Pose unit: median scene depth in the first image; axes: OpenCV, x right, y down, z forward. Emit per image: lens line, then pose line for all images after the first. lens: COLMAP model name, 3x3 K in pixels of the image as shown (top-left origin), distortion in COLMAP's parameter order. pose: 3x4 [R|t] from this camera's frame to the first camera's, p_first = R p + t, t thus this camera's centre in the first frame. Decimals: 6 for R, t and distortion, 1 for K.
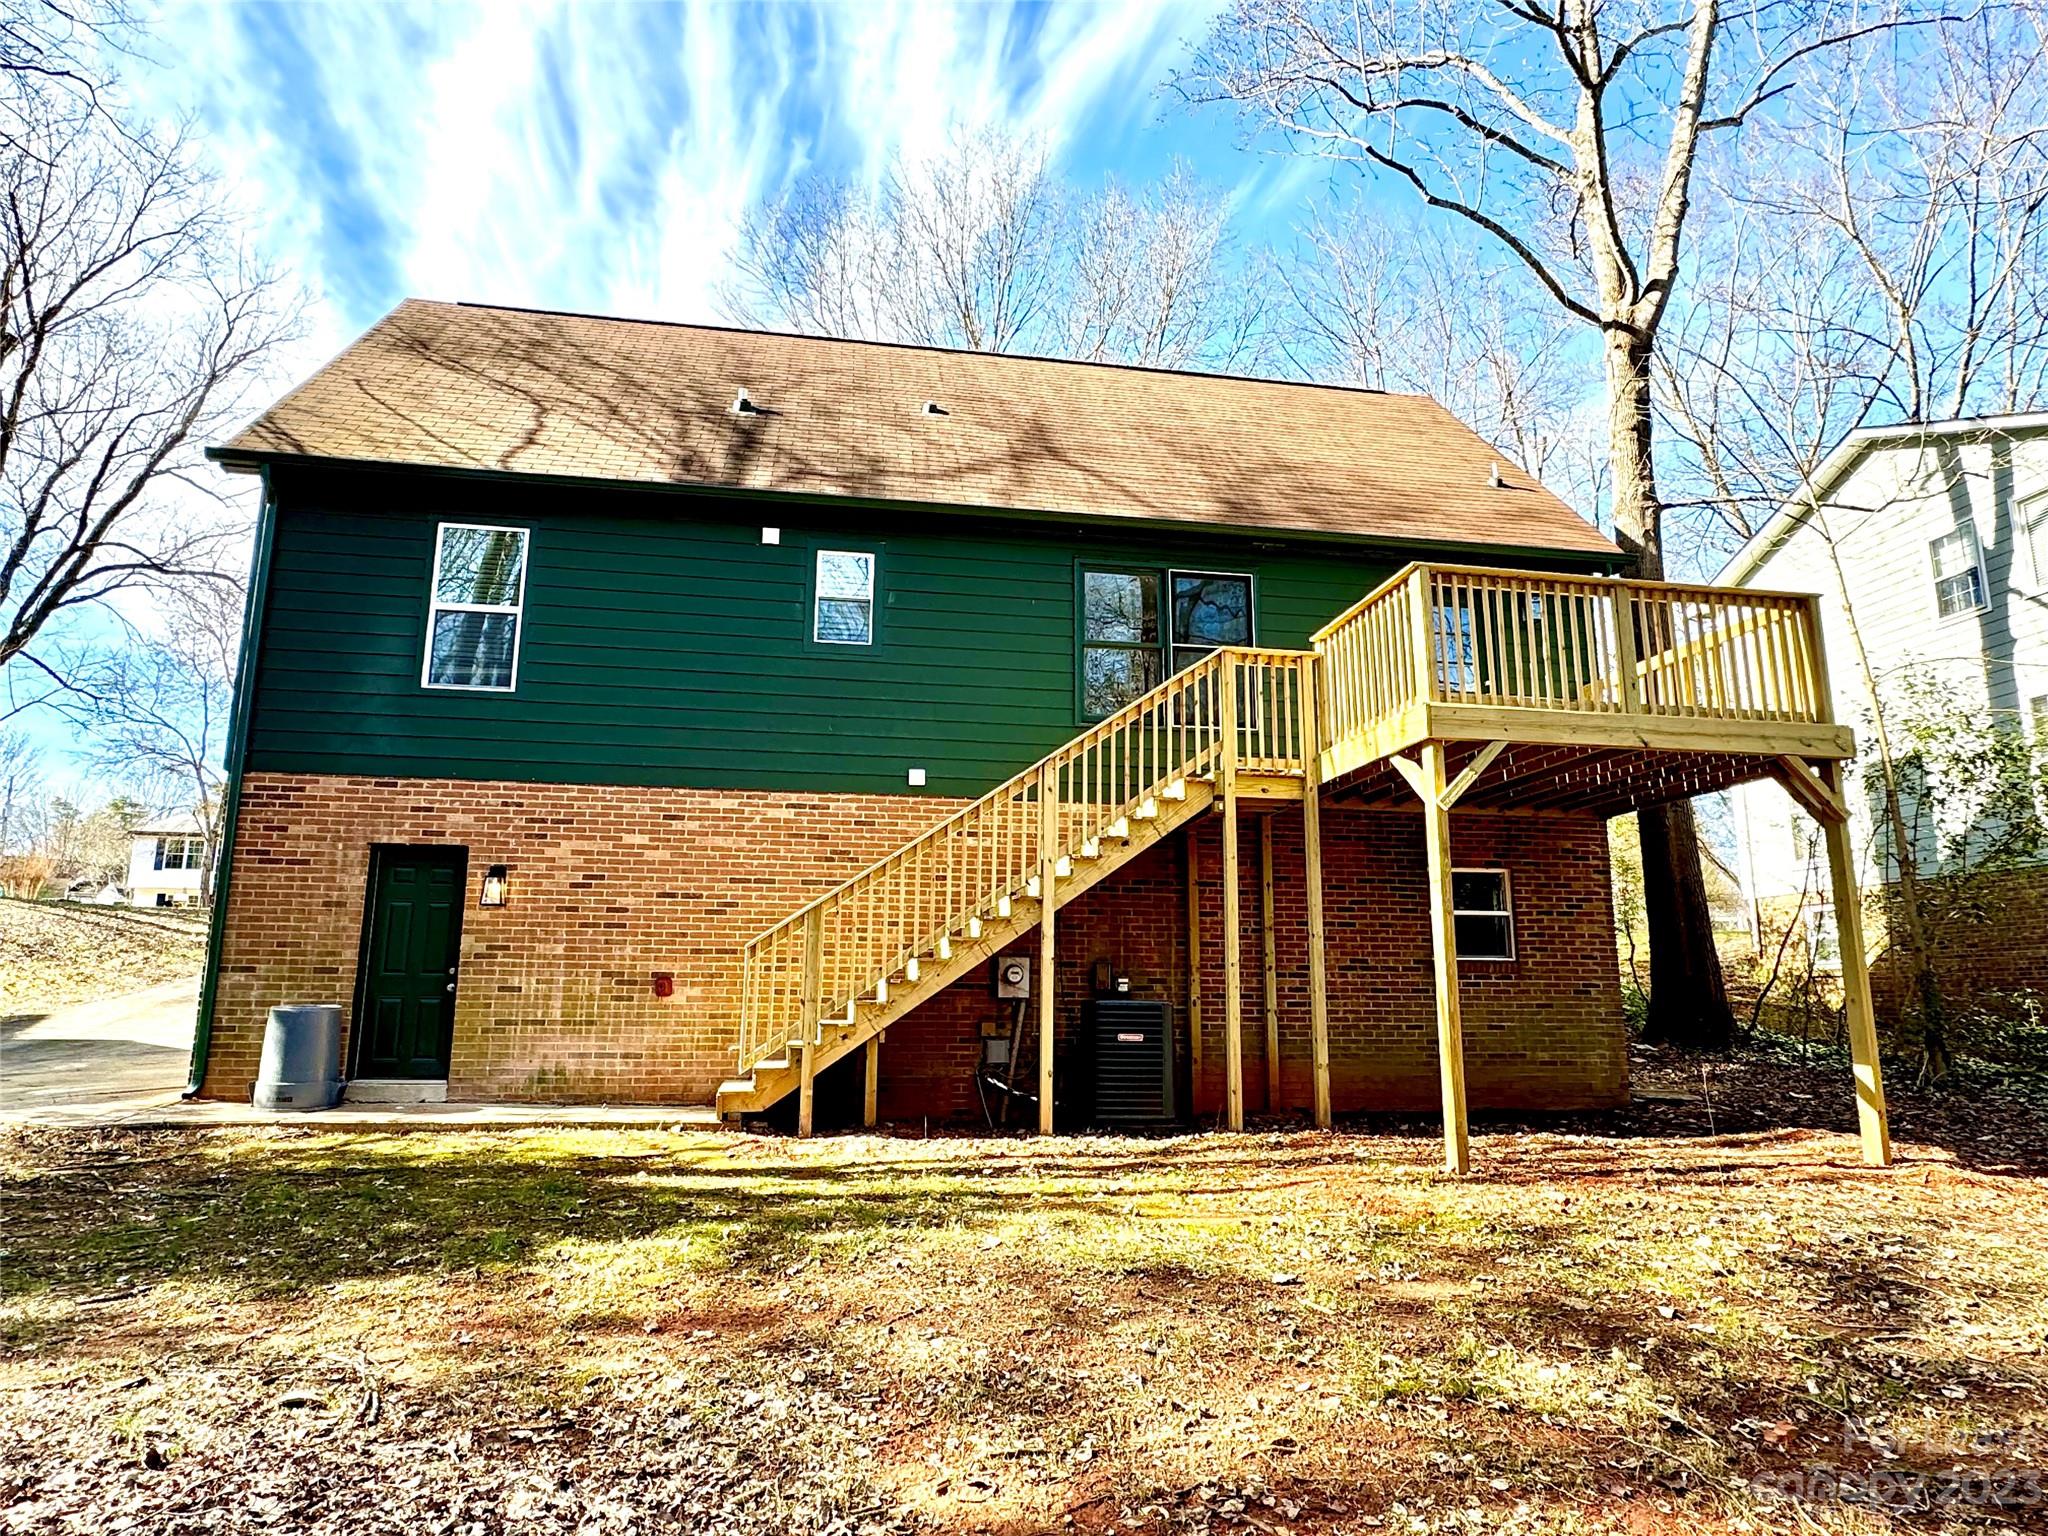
lens RADIAL K [[1181.0, 0, 1023.7], [0, 1181.0, 765.0], [0, 0, 1]] dist [-0.001845, -0.000619]
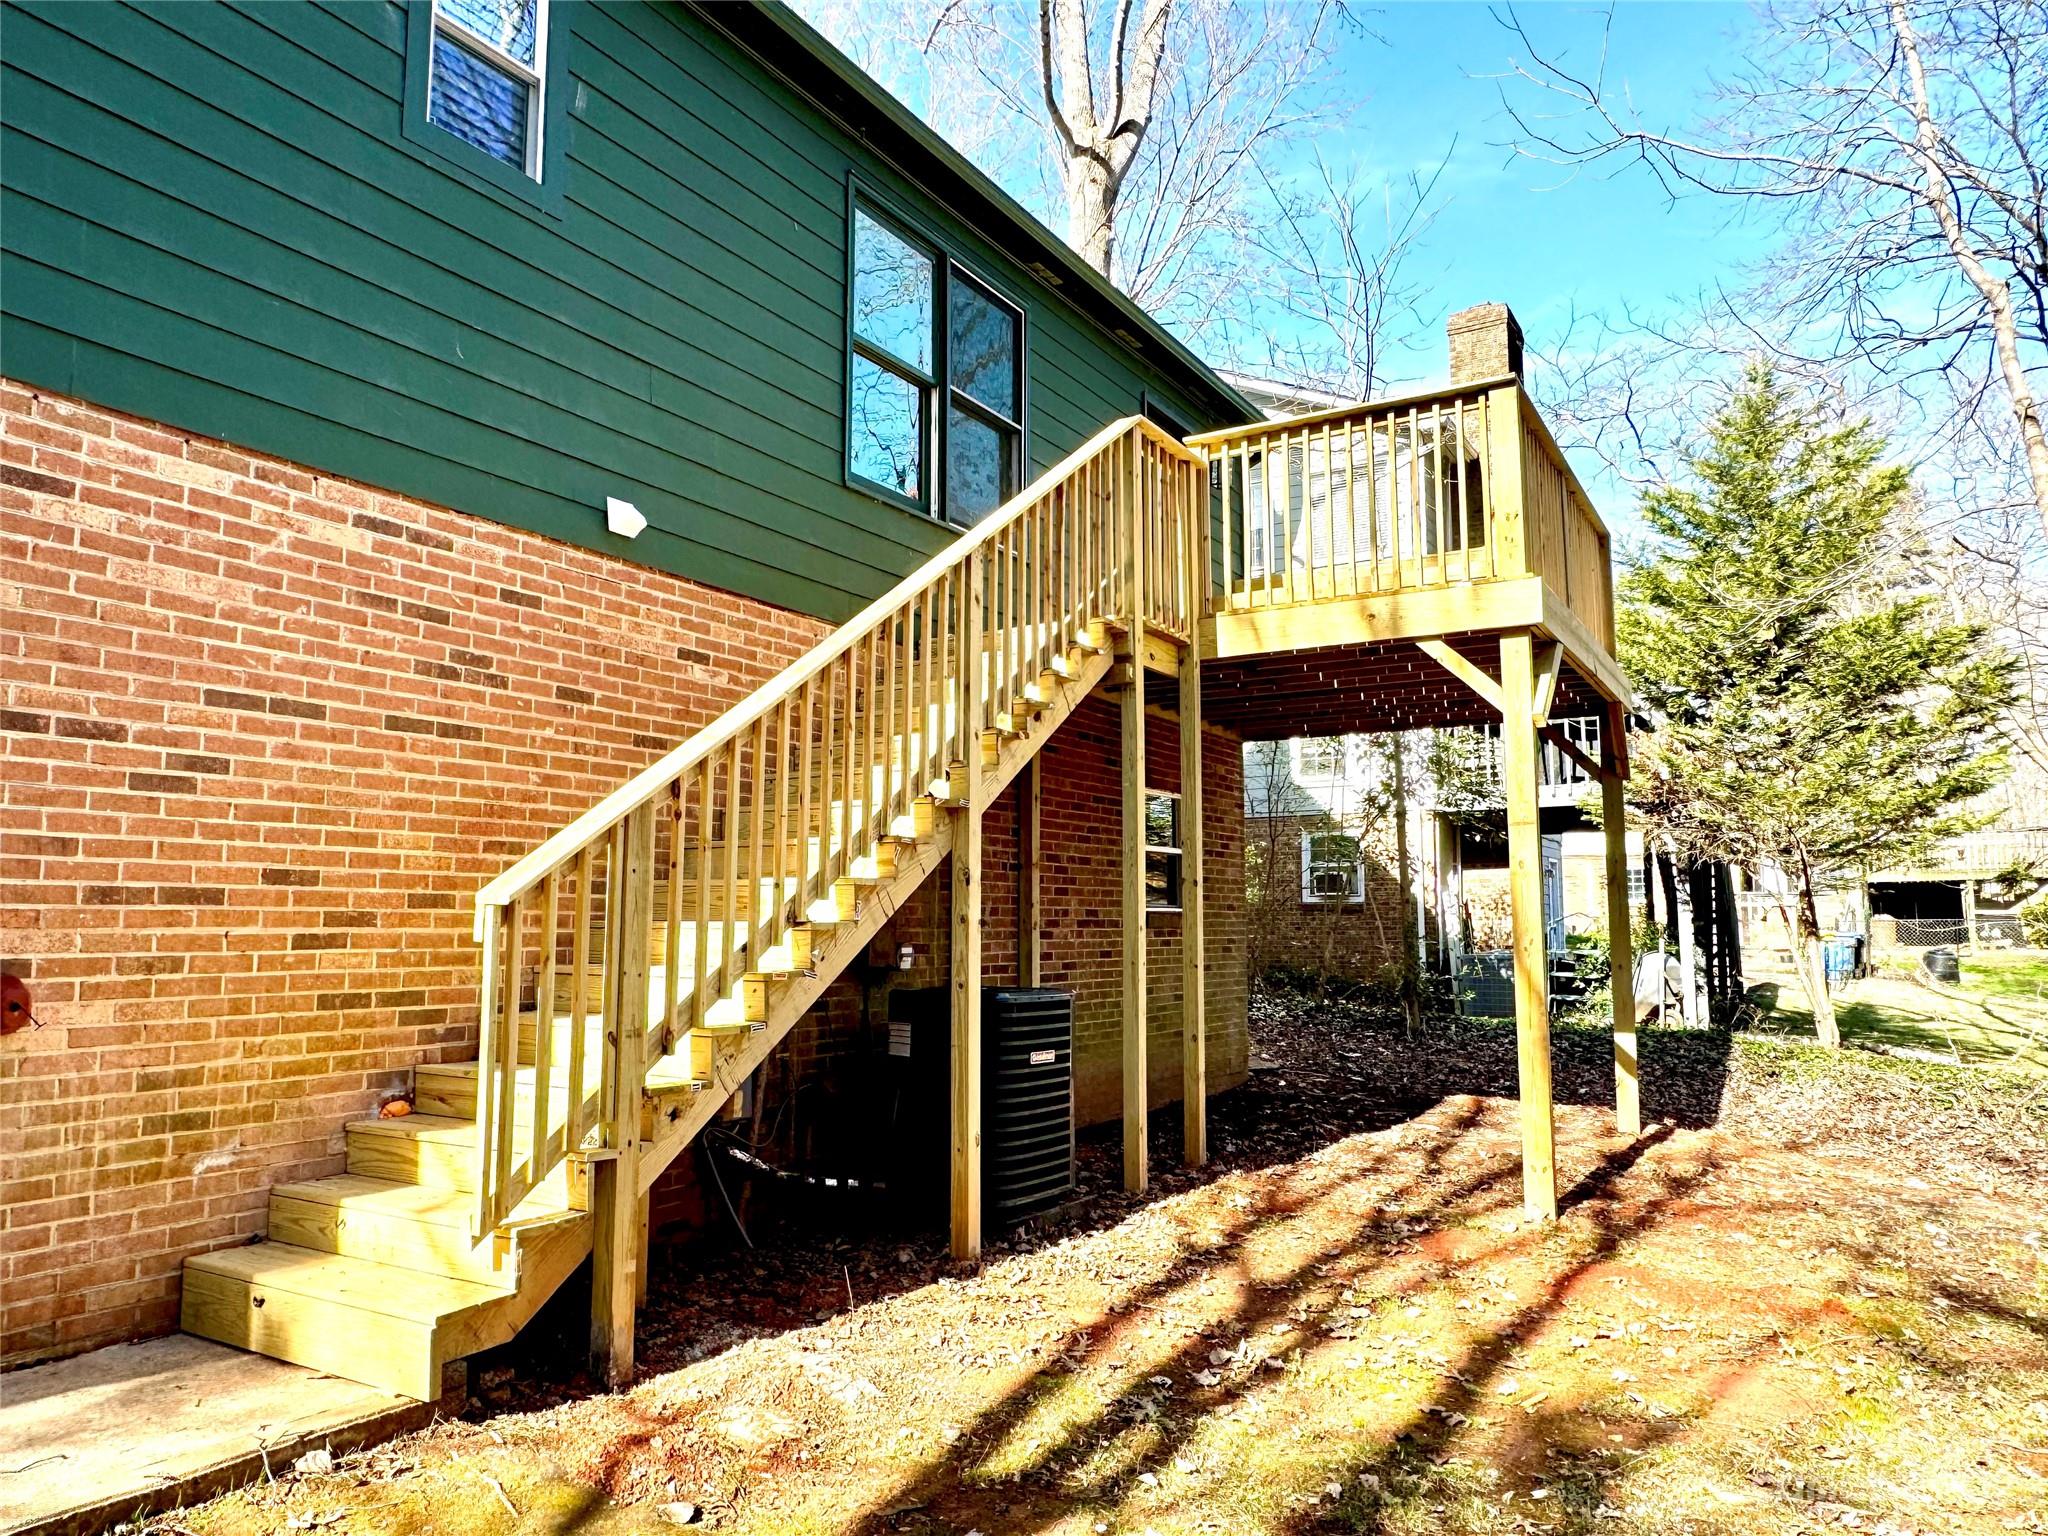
lens RADIAL K [[1388.0, 0, 1025.0], [0, 1388.0, 771.2], [0, 0, 1]] dist [-0.000439, -0.001060]
pose [[0.650906, 0.077925, 0.755148, -0.396866], [-0.148749, 0.988528, 0.026208, 0.071768], [-0.744443, -0.129387, 0.655030, 0.537696]]
